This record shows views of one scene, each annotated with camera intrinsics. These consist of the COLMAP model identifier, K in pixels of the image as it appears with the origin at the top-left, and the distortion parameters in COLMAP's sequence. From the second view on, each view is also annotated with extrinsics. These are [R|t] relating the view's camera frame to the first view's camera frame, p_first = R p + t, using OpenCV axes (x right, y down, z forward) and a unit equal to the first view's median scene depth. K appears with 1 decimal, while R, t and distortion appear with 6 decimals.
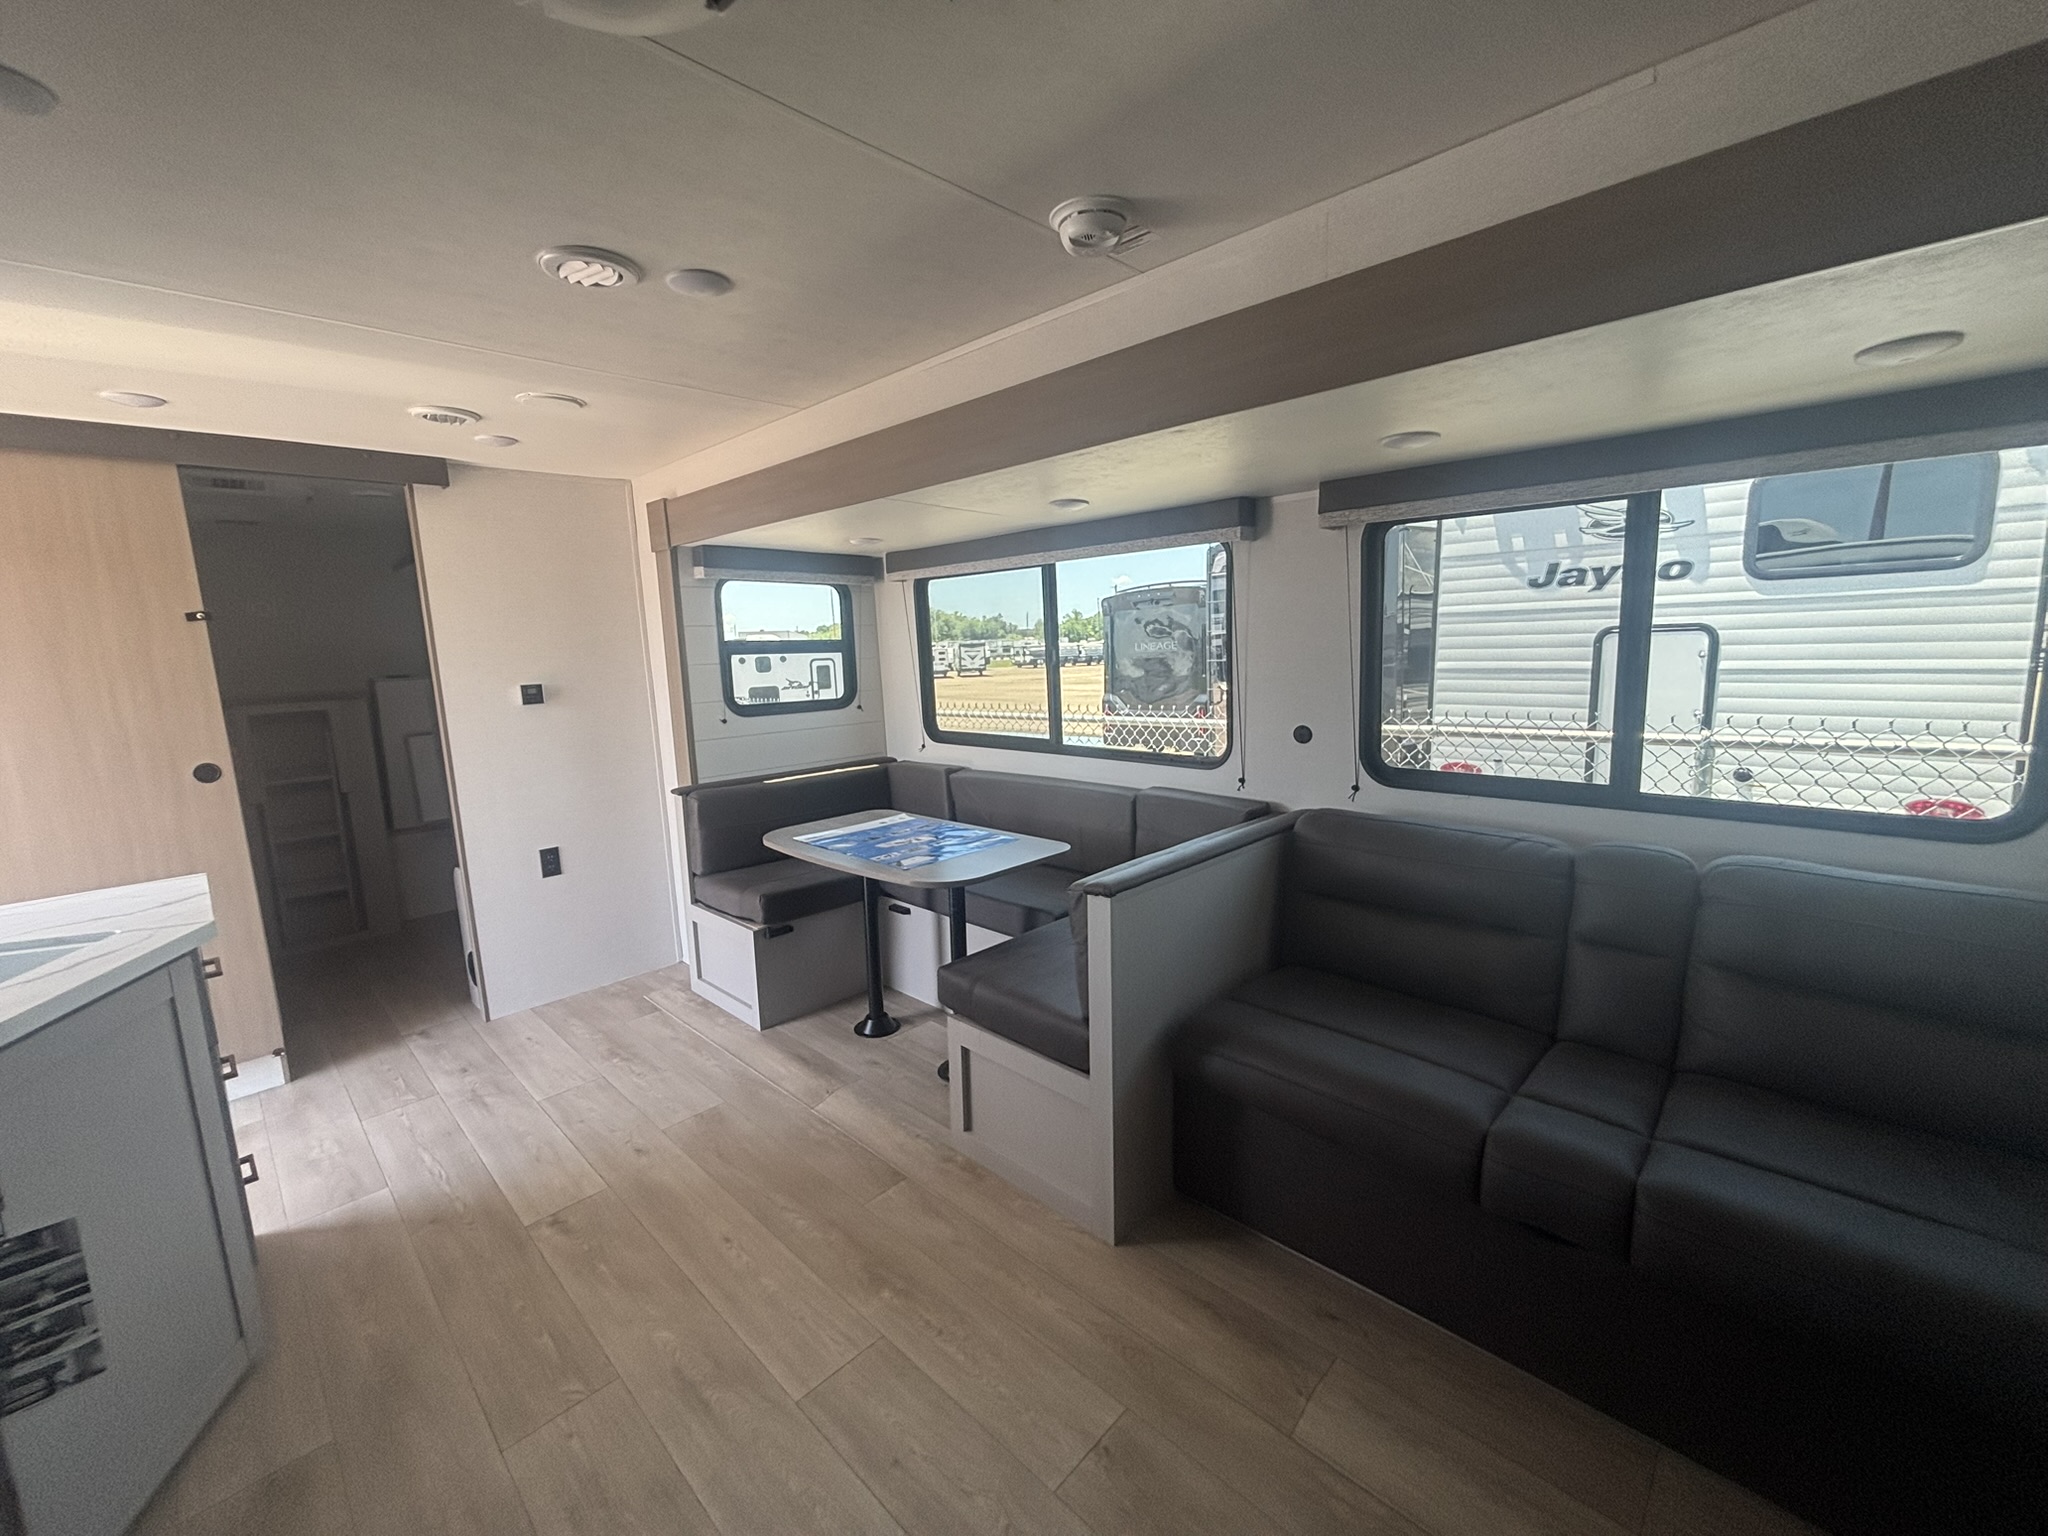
lens RADIAL K [[818.8, 0, 1019.4], [0, 818.8, 767.3], [0, 0, 1]] dist [-0.007717, 0.000188]
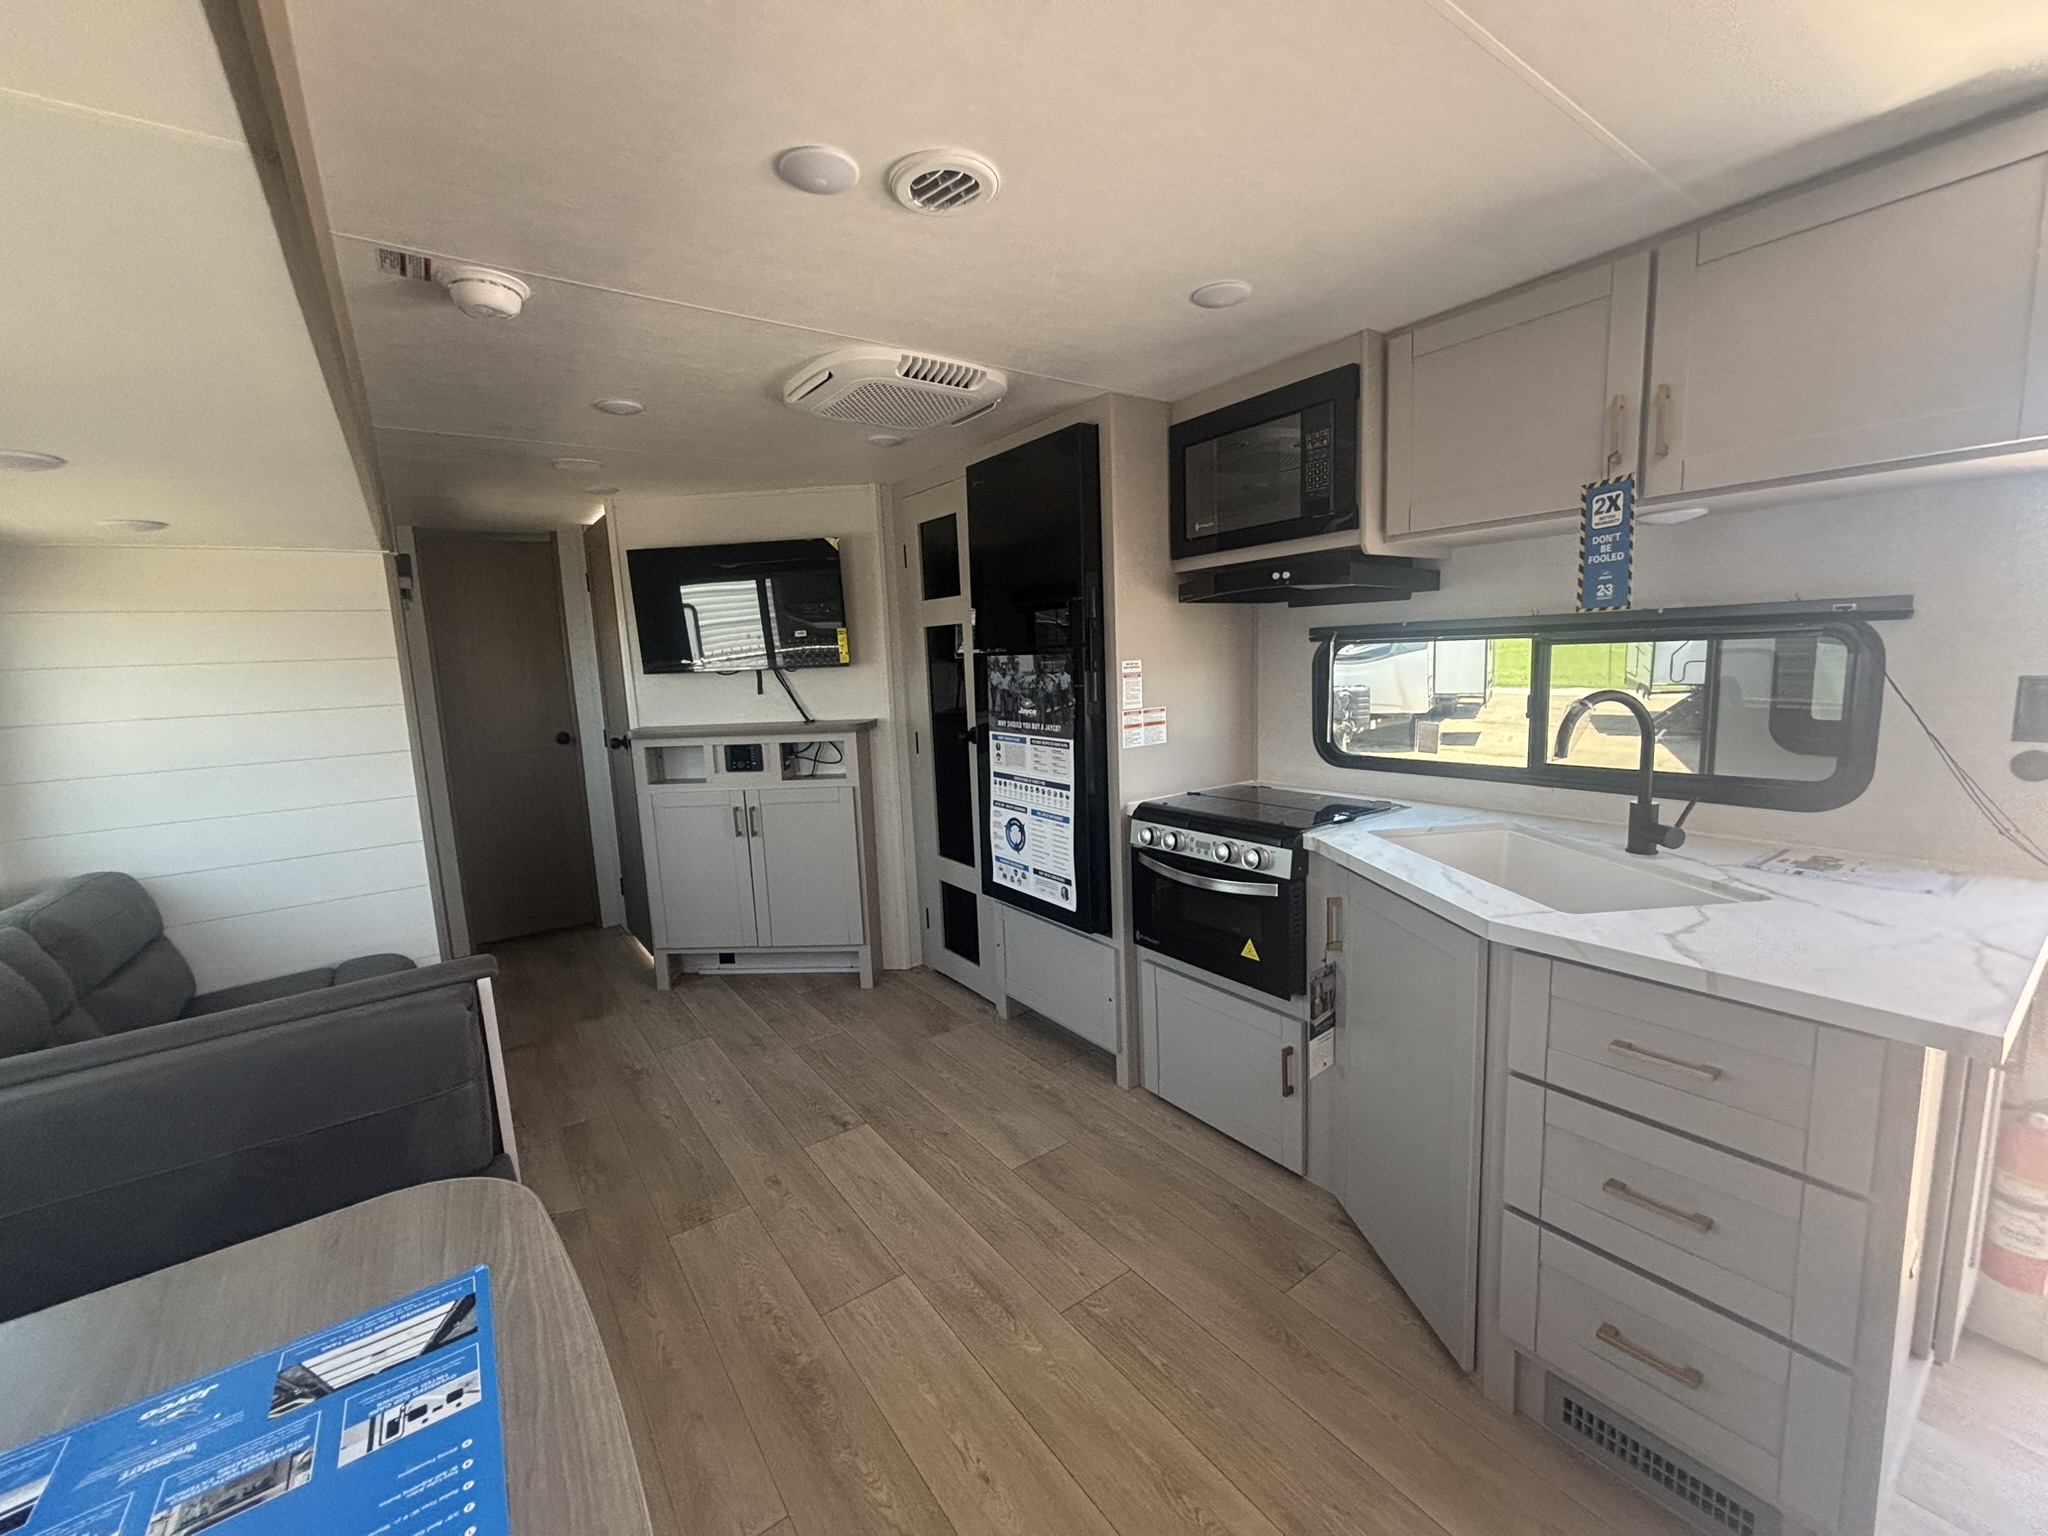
lens RADIAL K [[821.0, 0, 1020.4], [0, 821.0, 758.8], [0, 0, 1]] dist [0.014530, -0.000149]
pose [[-0.981012, 0.057756, 0.185148, -0.337409], [0.107197, 0.957031, 0.269445, -0.124998], [-0.161631, 0.284176, -0.945050, 0.905457]]
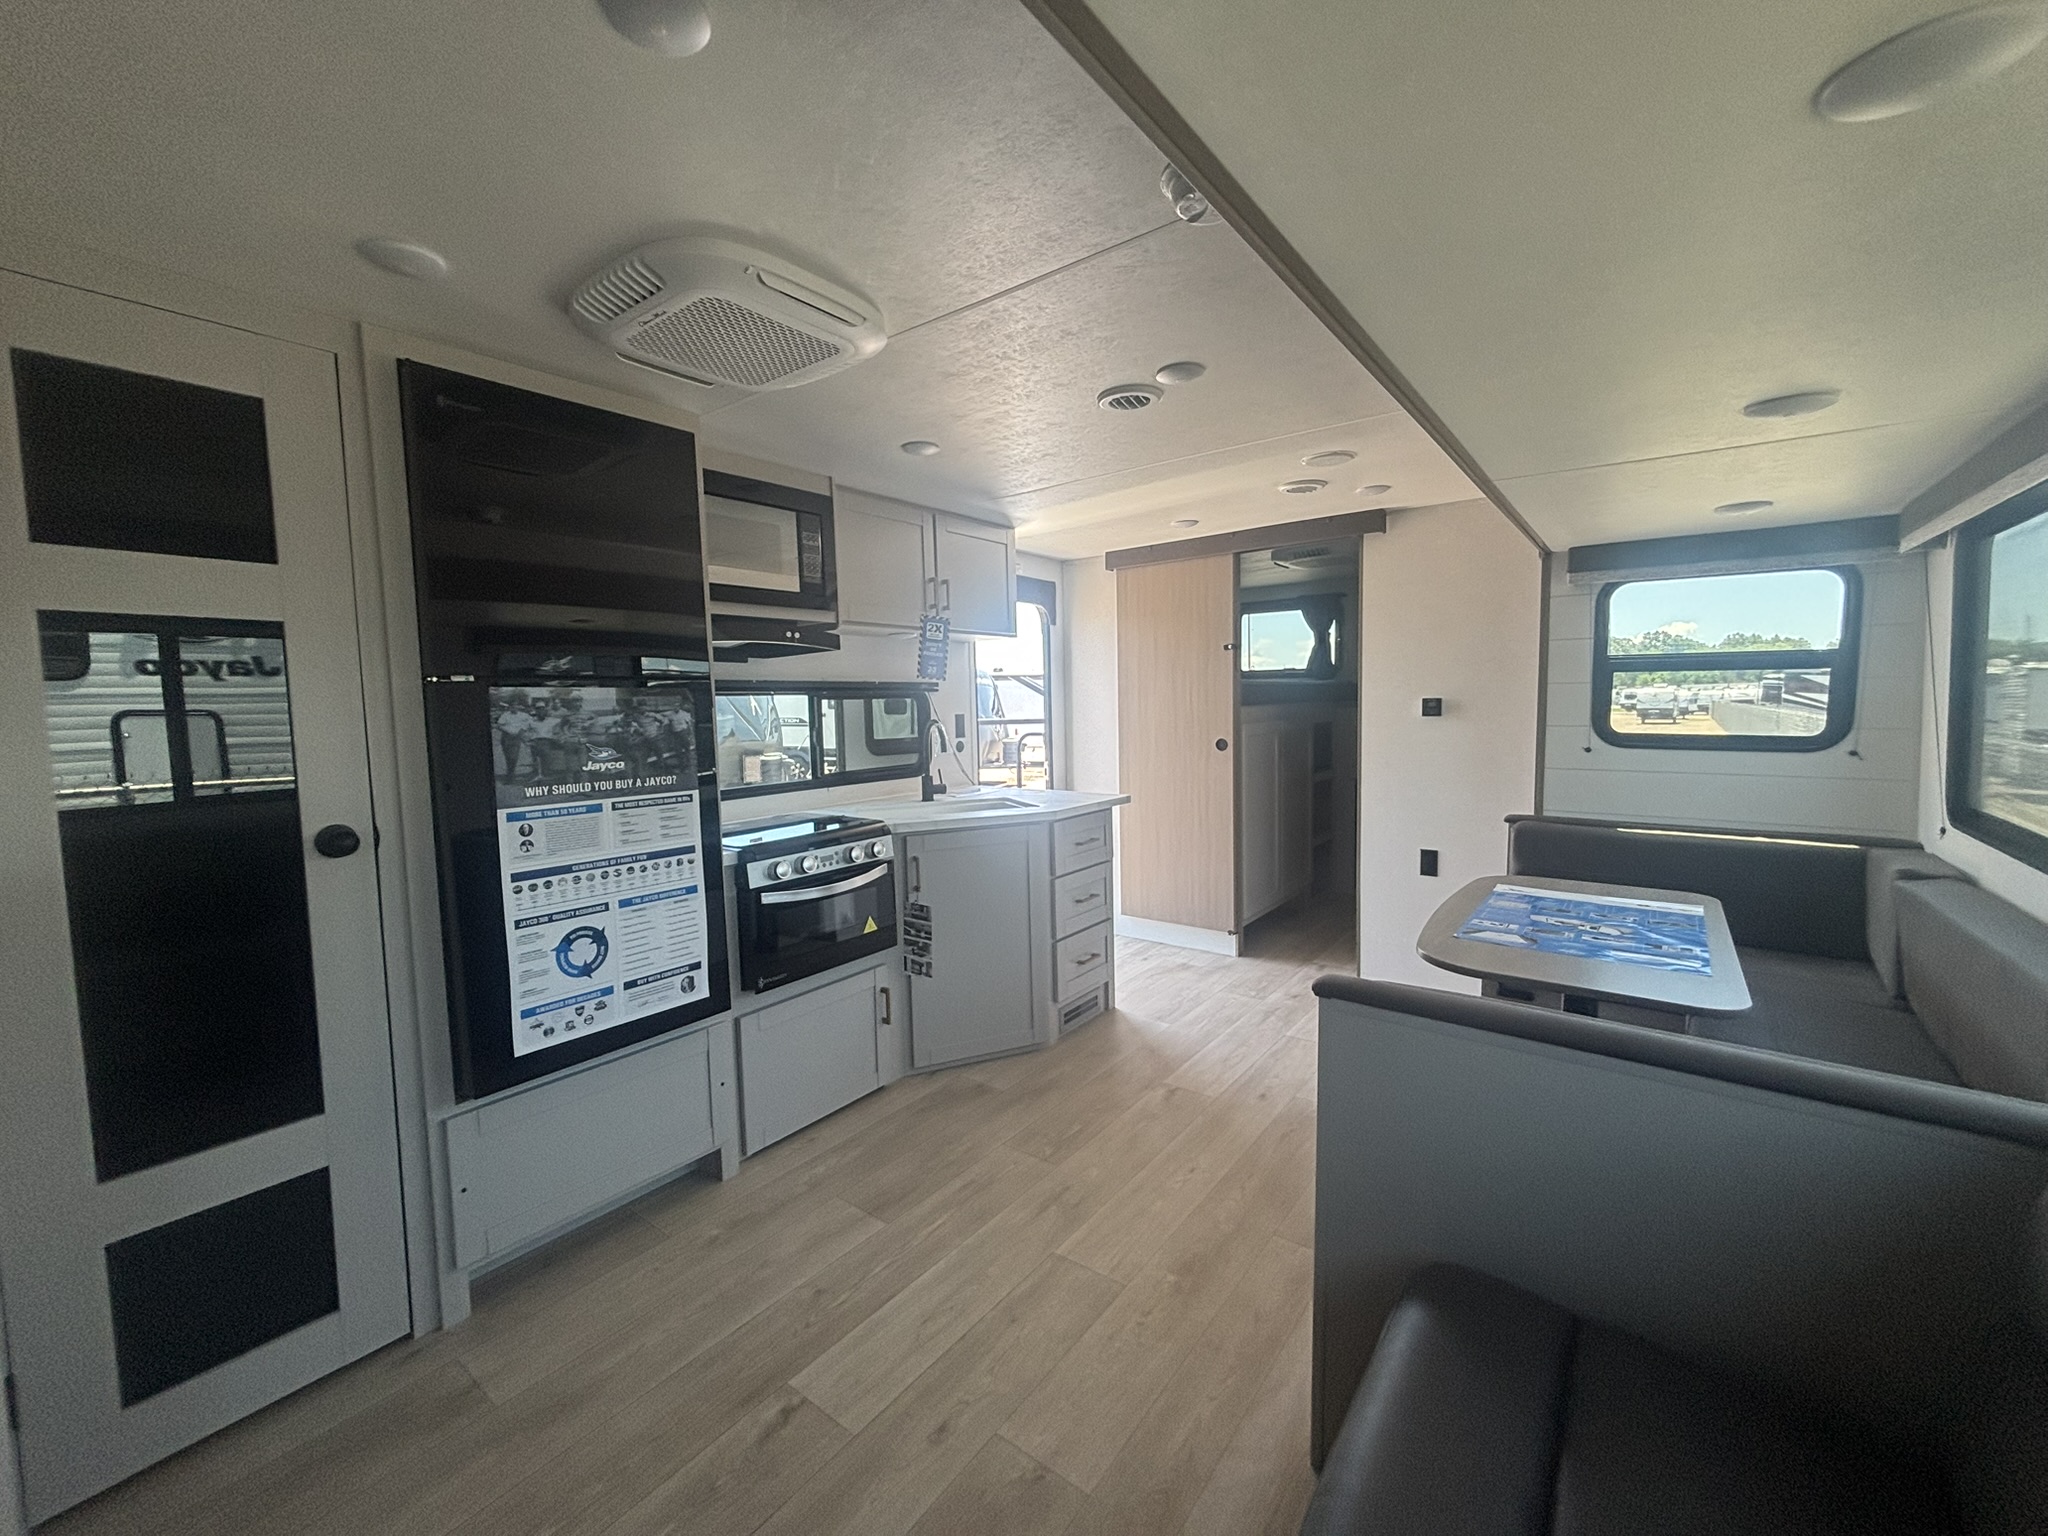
lens RADIAL K [[818.8, 0, 1019.4], [0, 818.8, 767.3], [0, 0, 1]] dist [-0.007717, 0.000188]
pose [[0.109957, 0.117513, -0.986965, 0.426696], [-0.135365, 0.985505, 0.102258, -0.046409], [0.984675, 0.122356, 0.124271, 0.326749]]
